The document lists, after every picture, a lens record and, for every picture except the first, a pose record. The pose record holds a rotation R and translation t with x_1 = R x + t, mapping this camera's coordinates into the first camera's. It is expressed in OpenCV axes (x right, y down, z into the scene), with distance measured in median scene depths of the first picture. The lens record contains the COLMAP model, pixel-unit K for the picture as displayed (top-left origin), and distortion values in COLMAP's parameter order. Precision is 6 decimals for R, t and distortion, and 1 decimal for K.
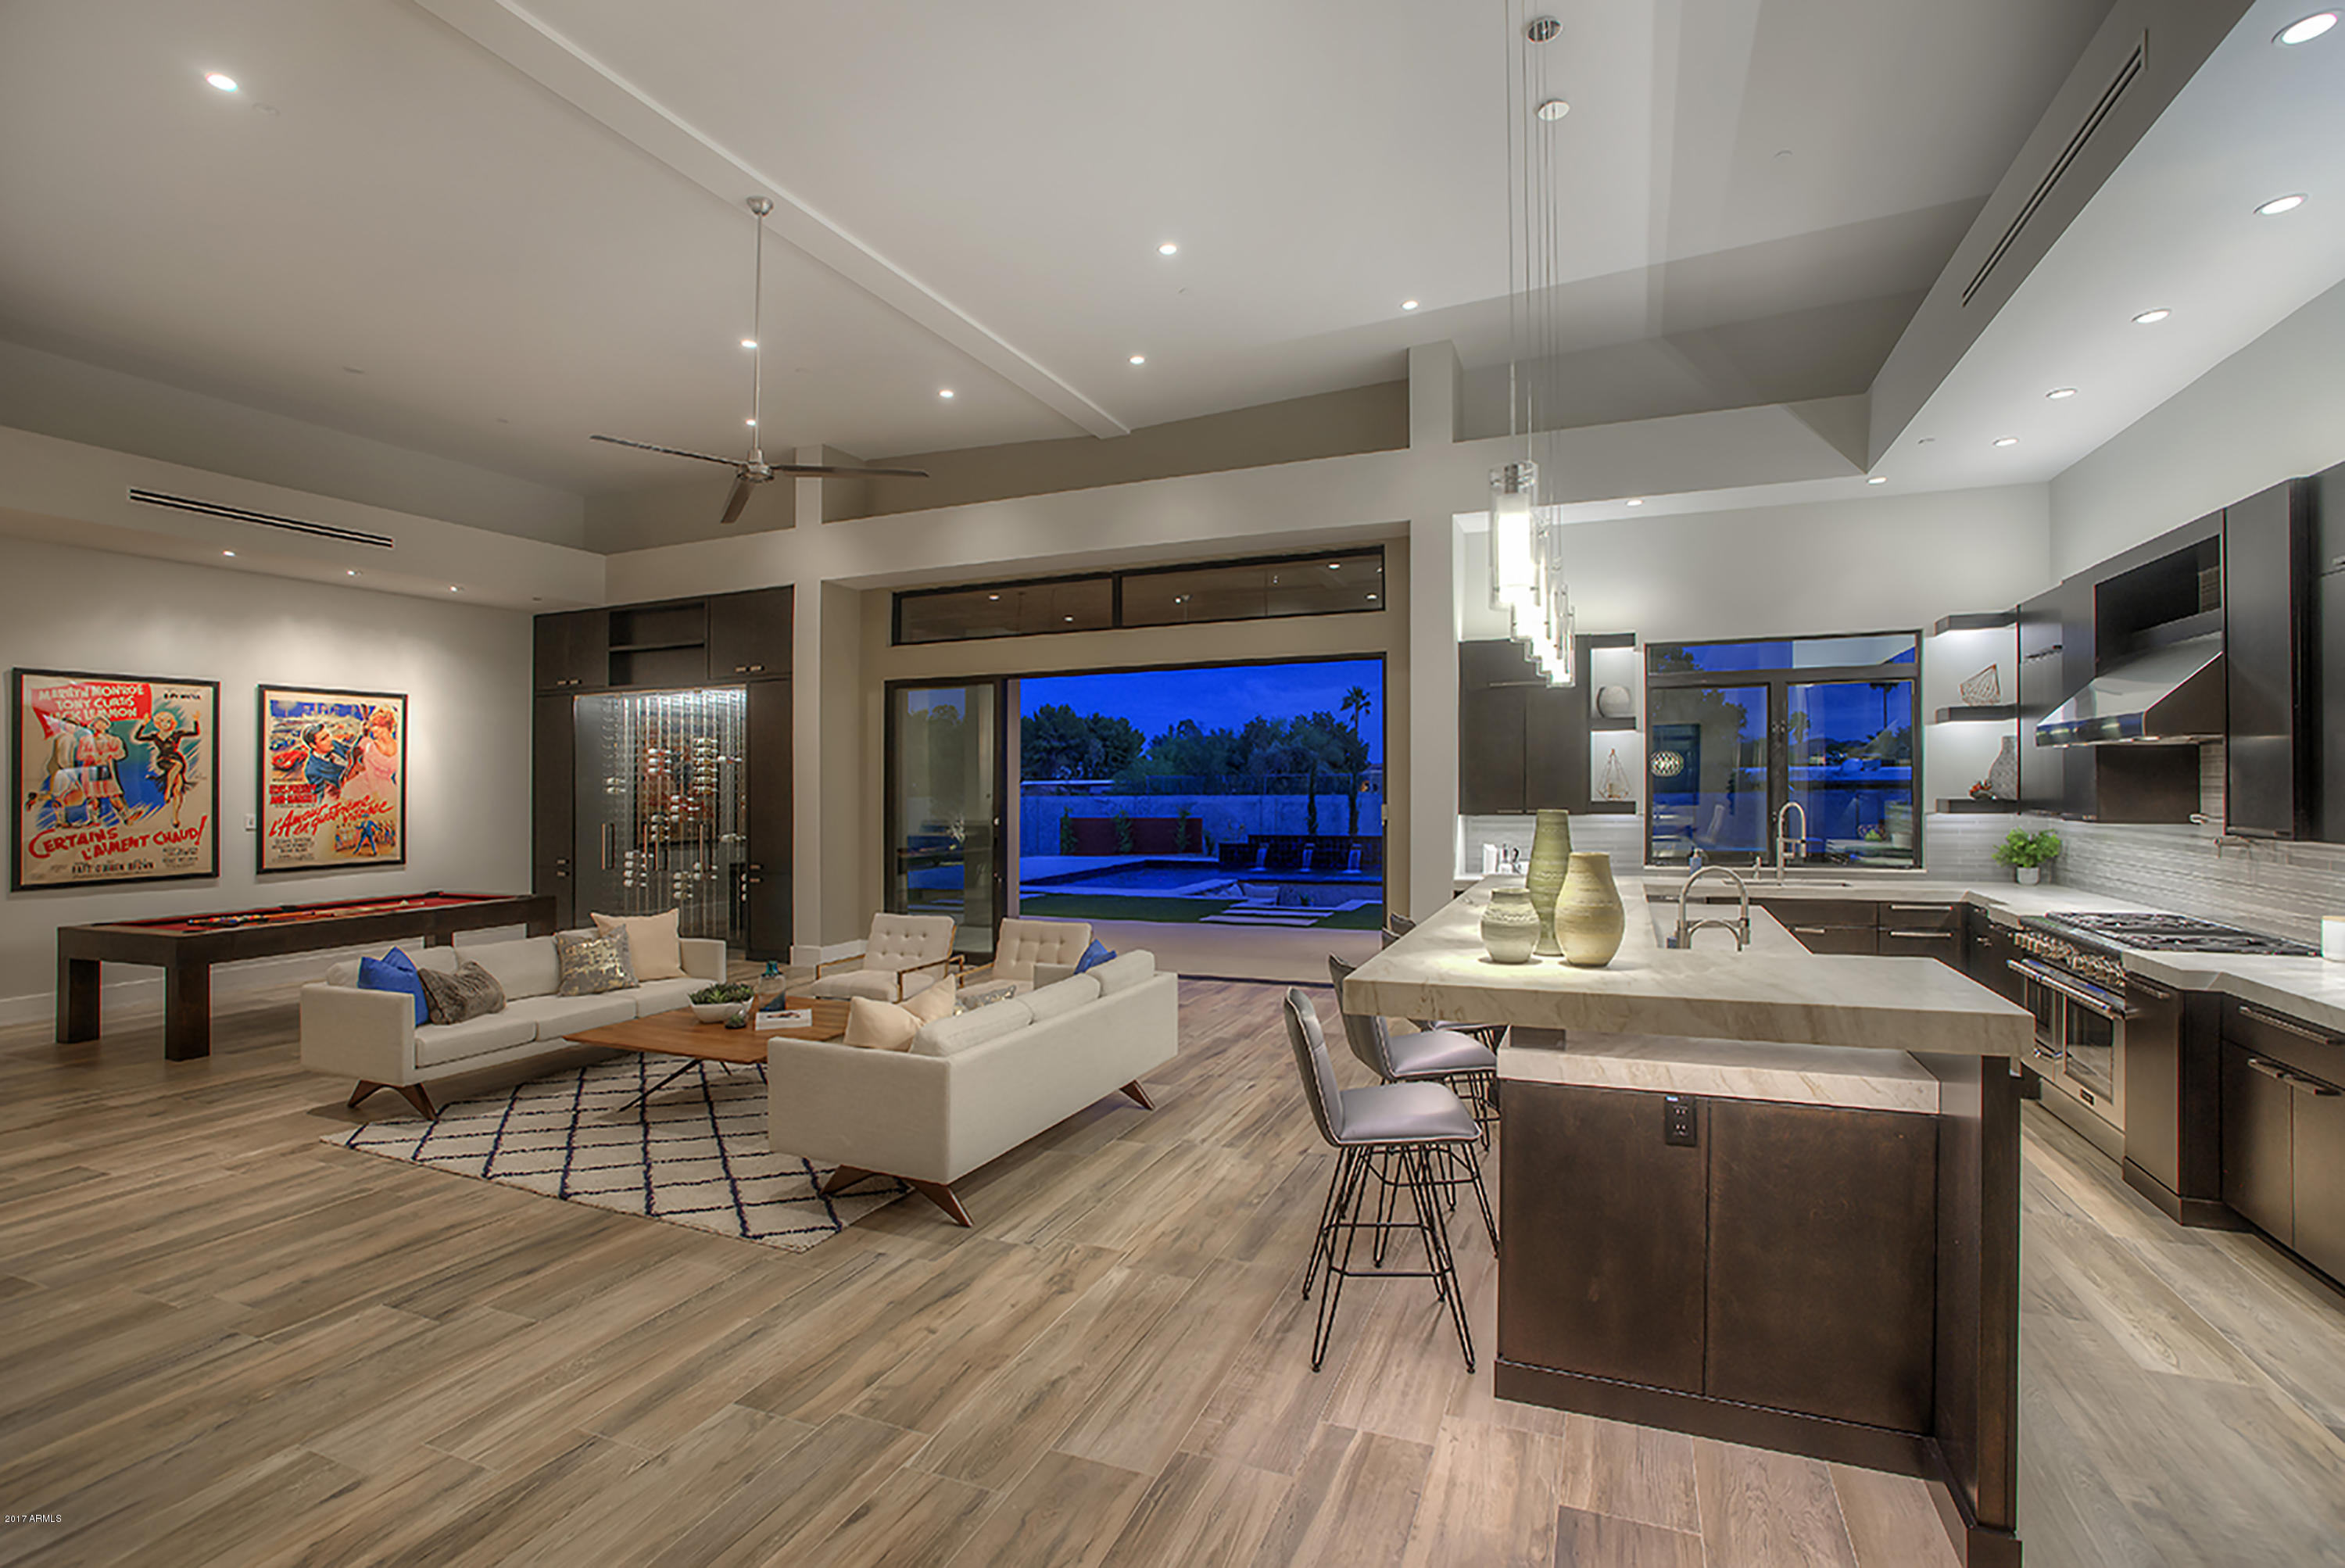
lens RADIAL K [[1097.1, 0, 1209.3], [0, 1097.1, 779.6], [0, 0, 1]] dist [-0.046873, 0.017162]
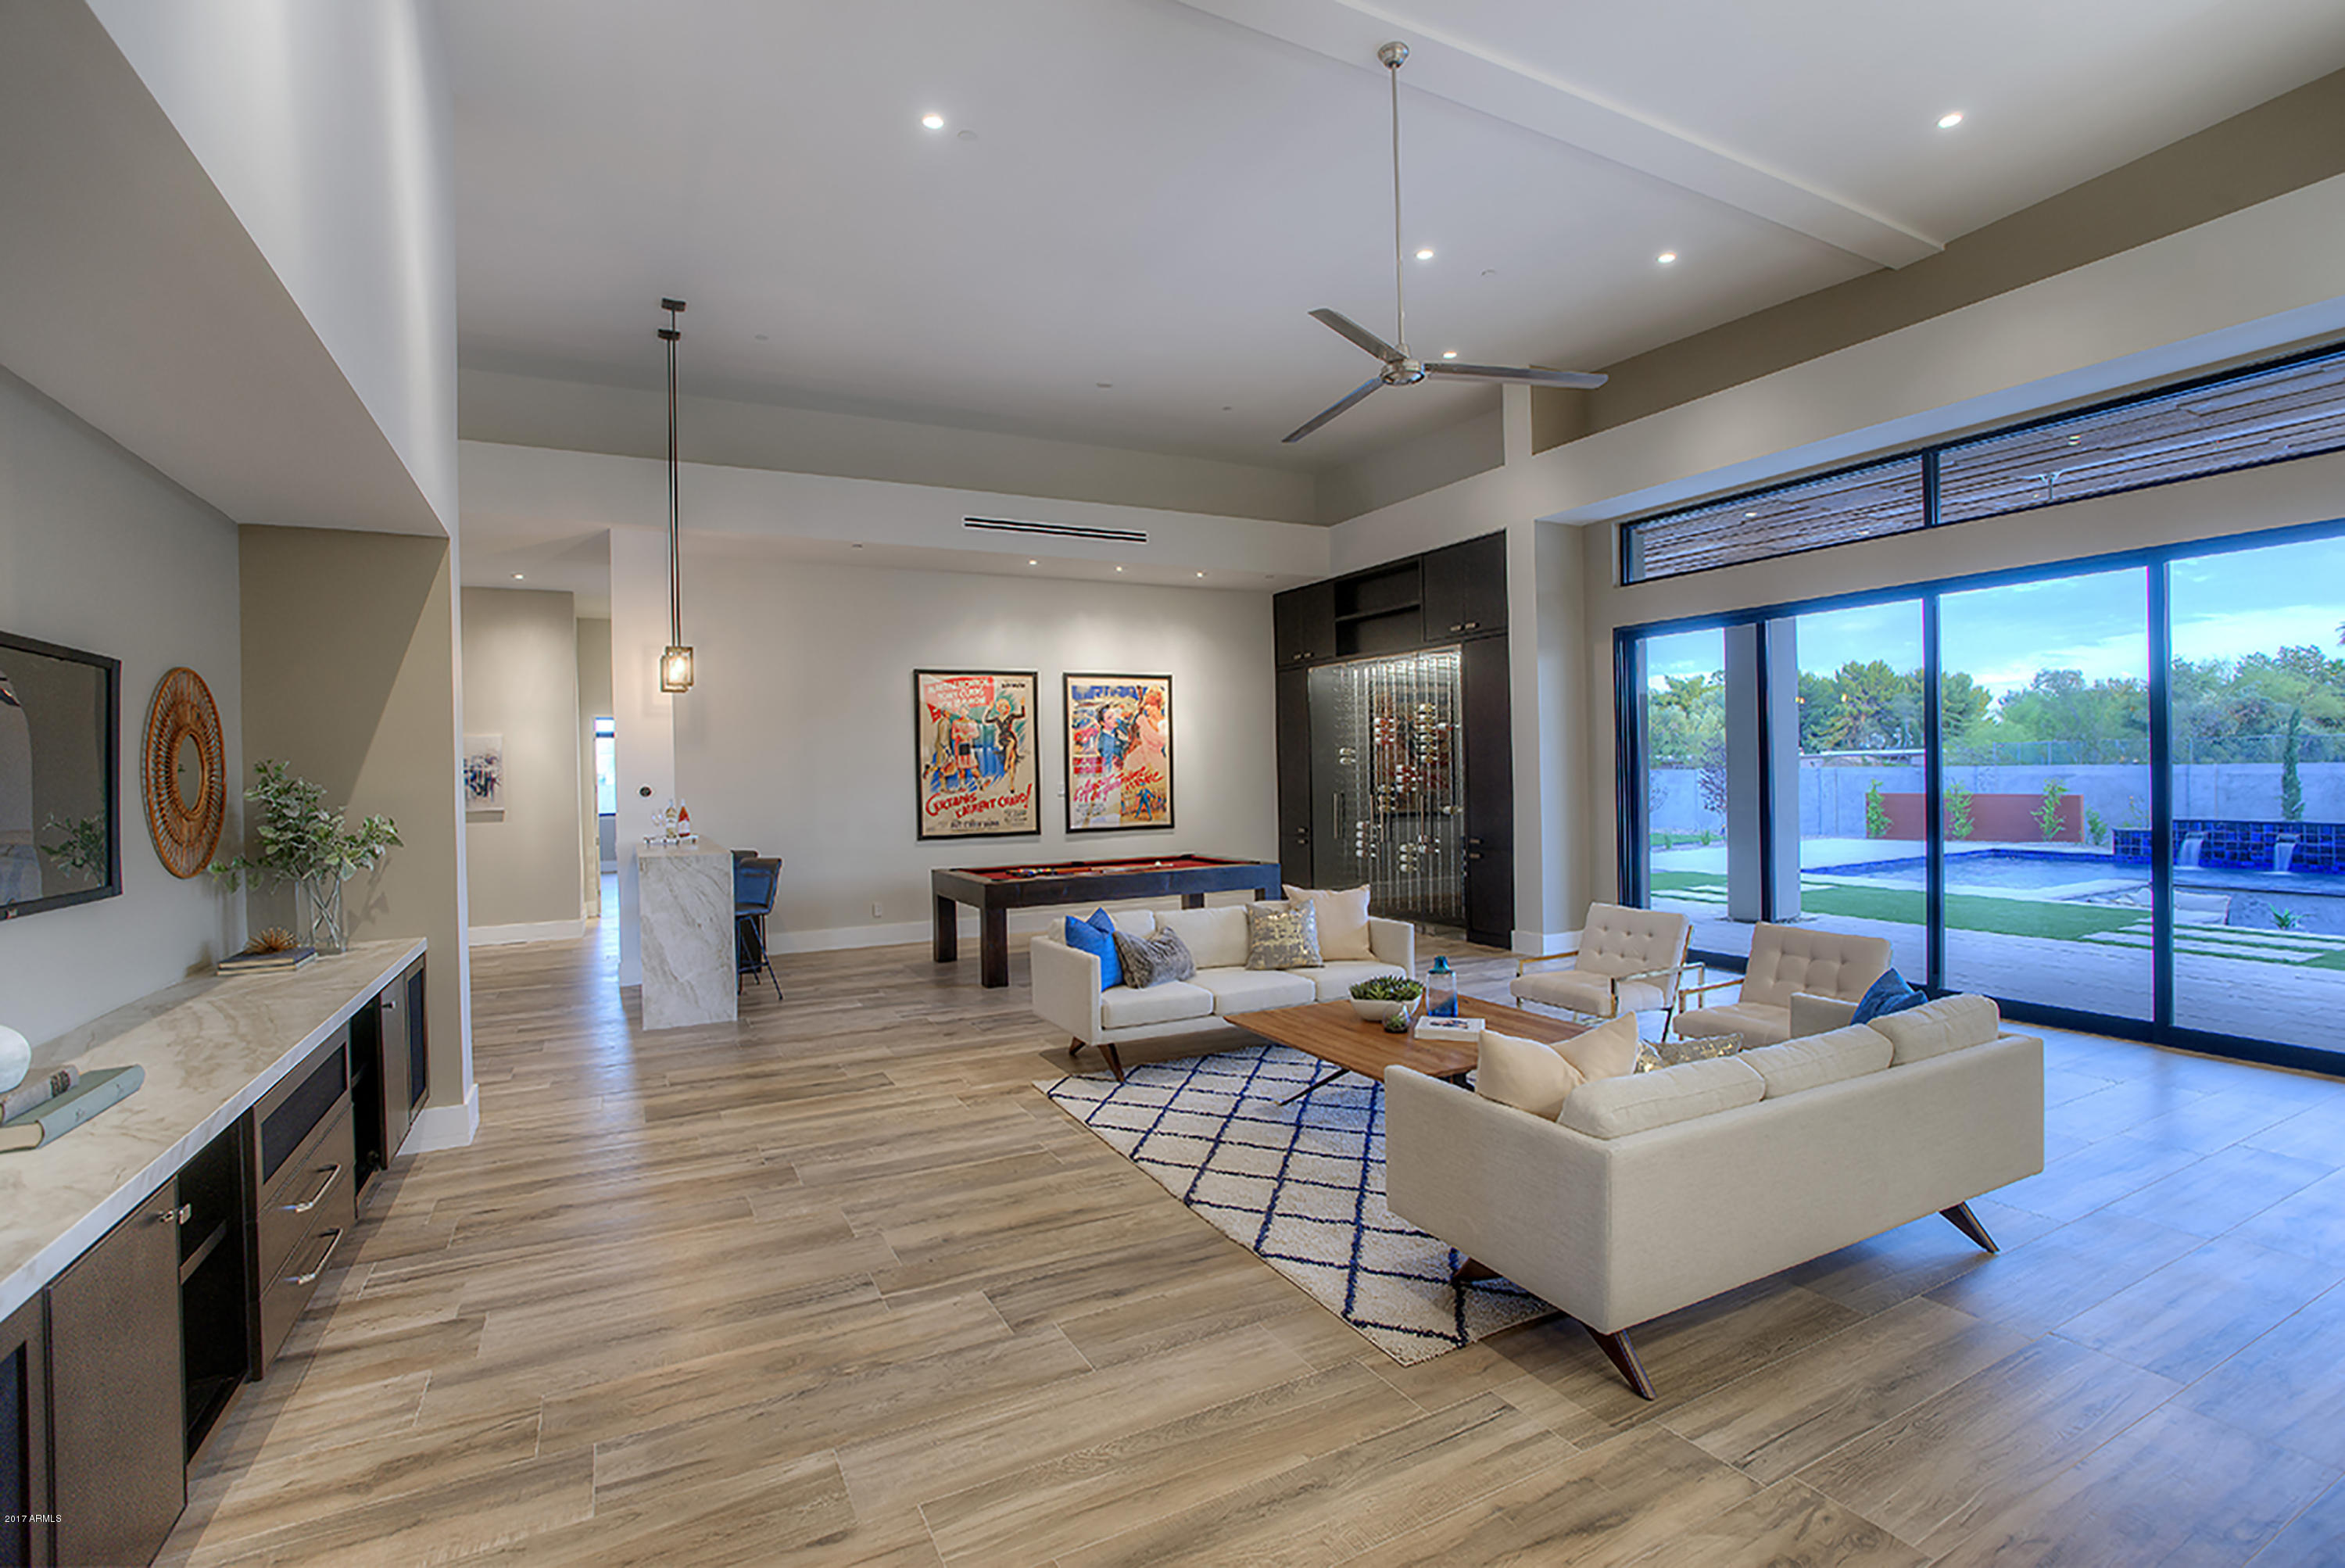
lens RADIAL K [[1097.1, 0, 1177.4], [0, 1097.1, 769.8], [0, 0, 1]] dist [-0.046873, 0.017162]
pose [[0.759625, -0.004446, -0.650346, -0.005831], [0.013816, 0.999861, 0.009302, 0.009550], [0.650215, -0.016051, 0.759581, 0.172837]]
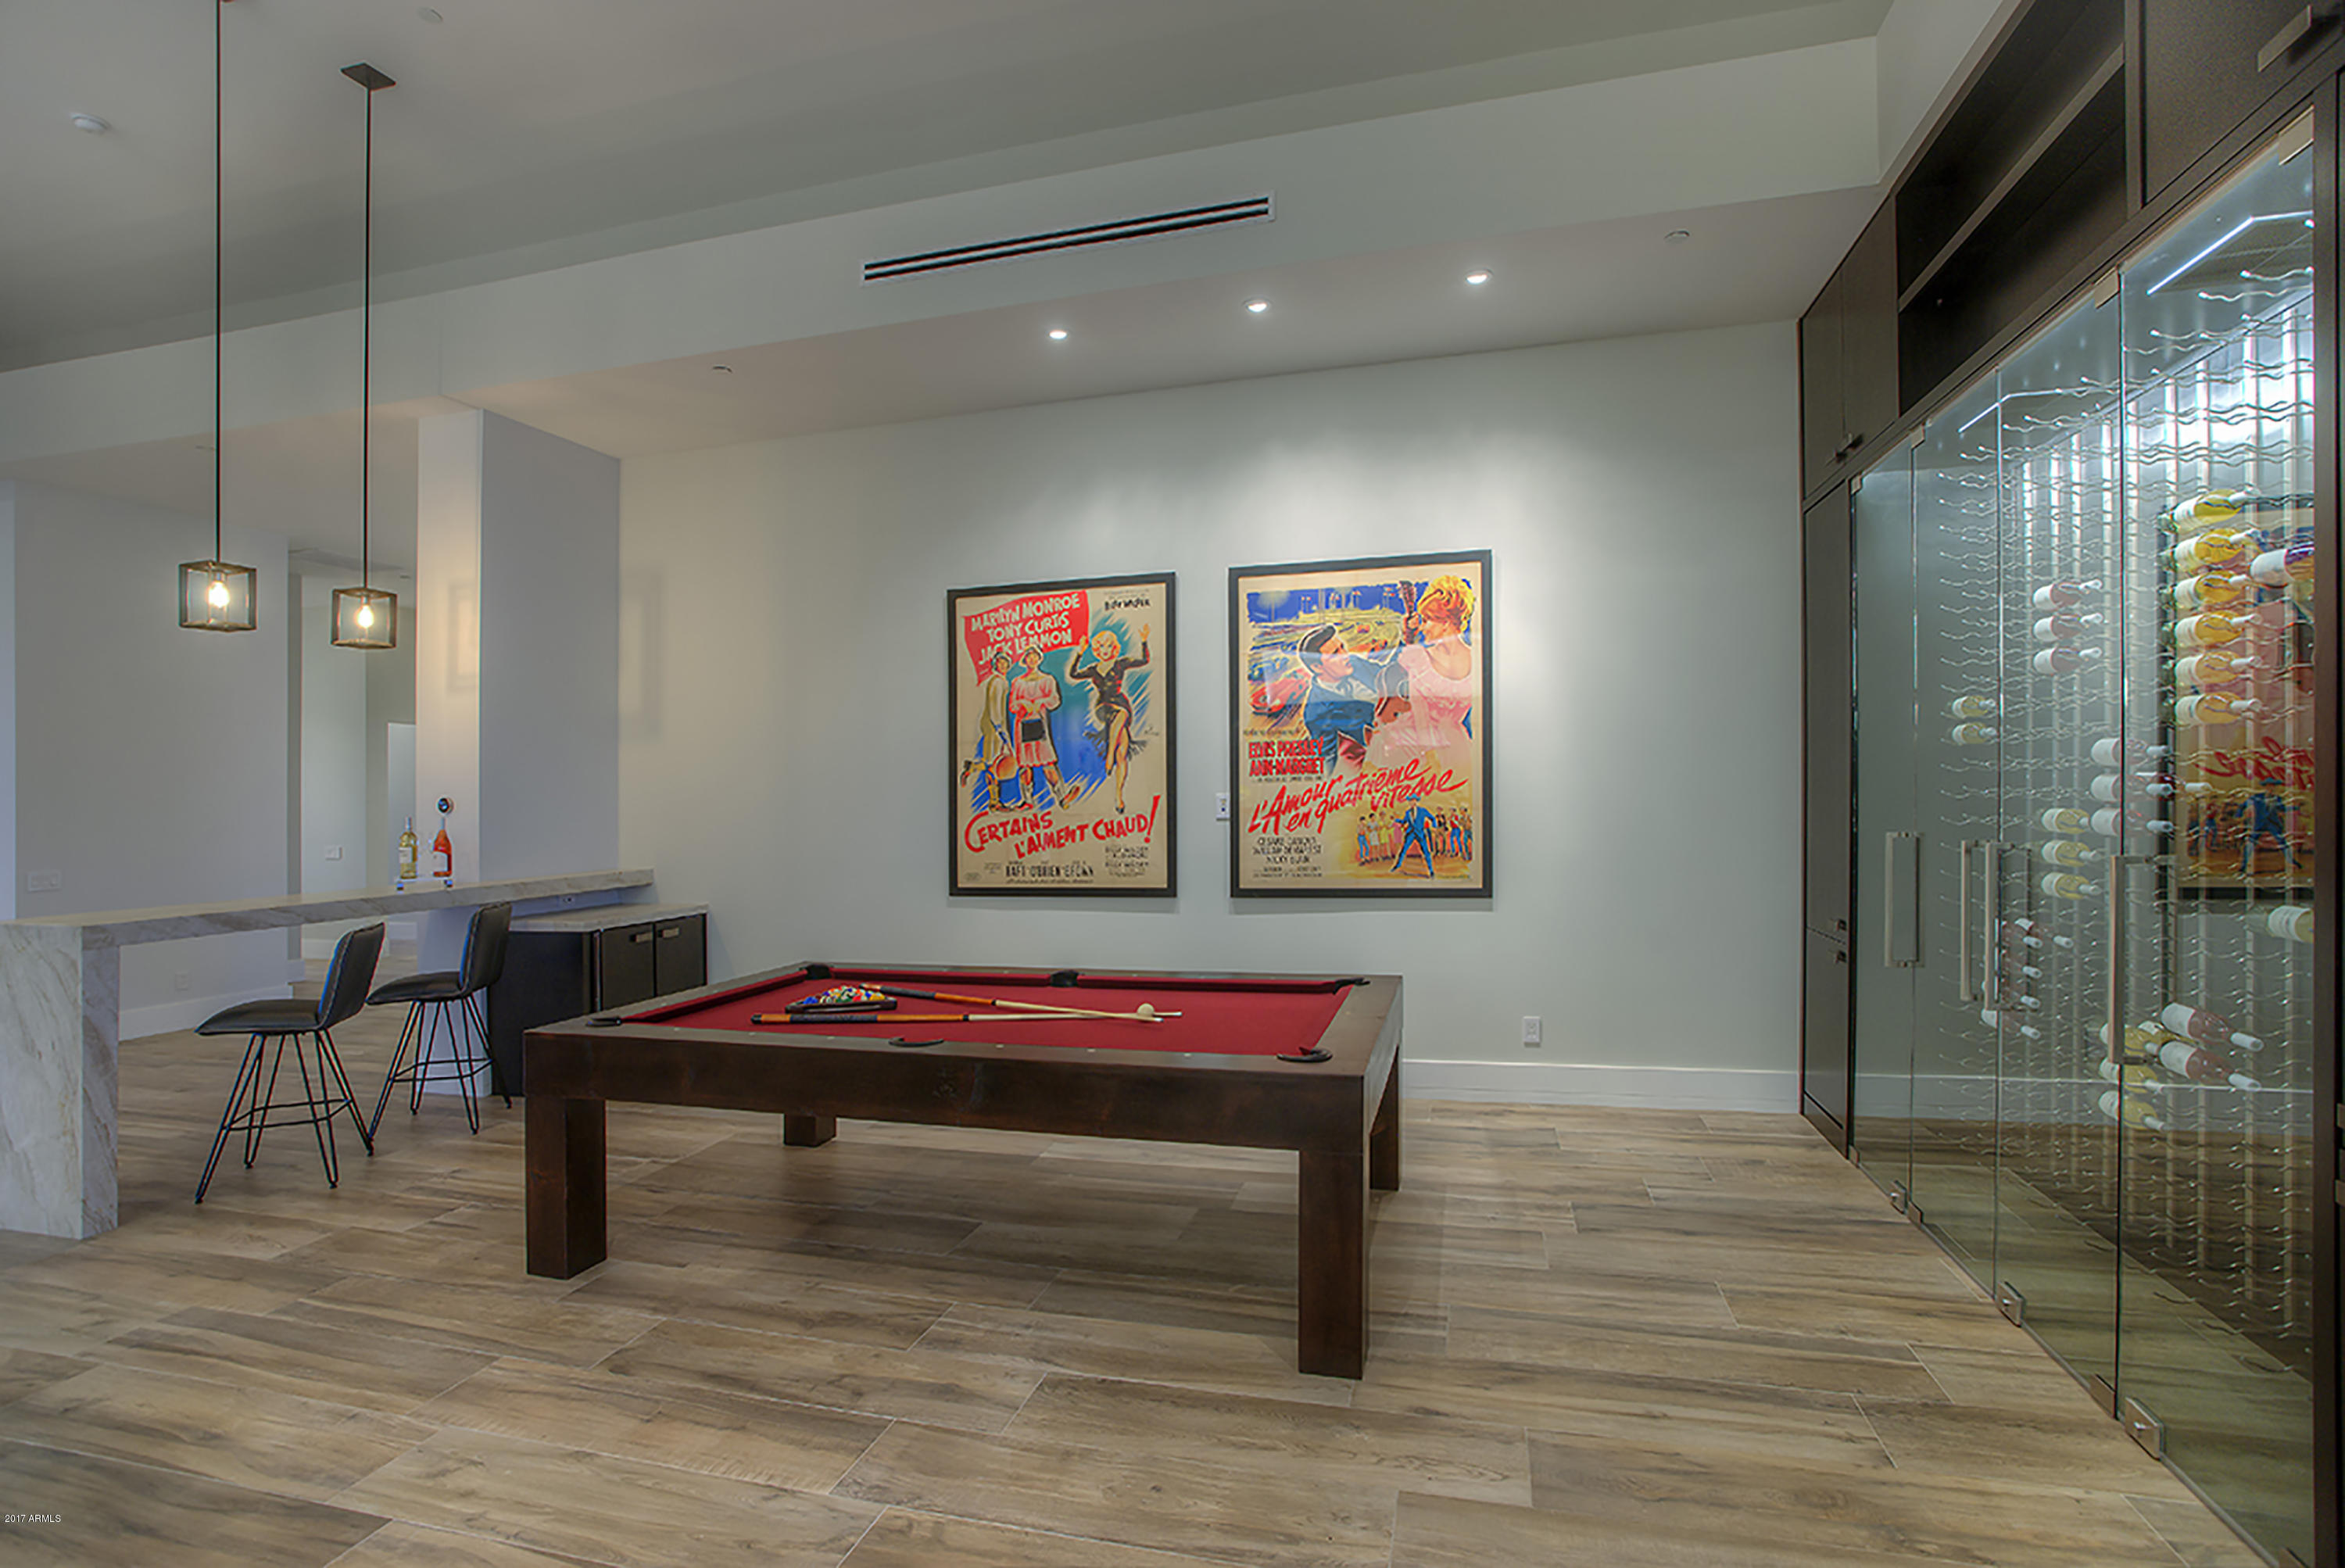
lens RADIAL K [[1097.1, 0, 1184.1], [0, 1097.1, 786.3], [0, 0, 1]] dist [-0.046873, 0.017162]
pose [[0.101502, 0.005296, -0.994821, -0.331704], [0.022264, 0.999723, 0.007594, 0.025727], [0.994586, -0.022920, 0.101356, 1.001092]]
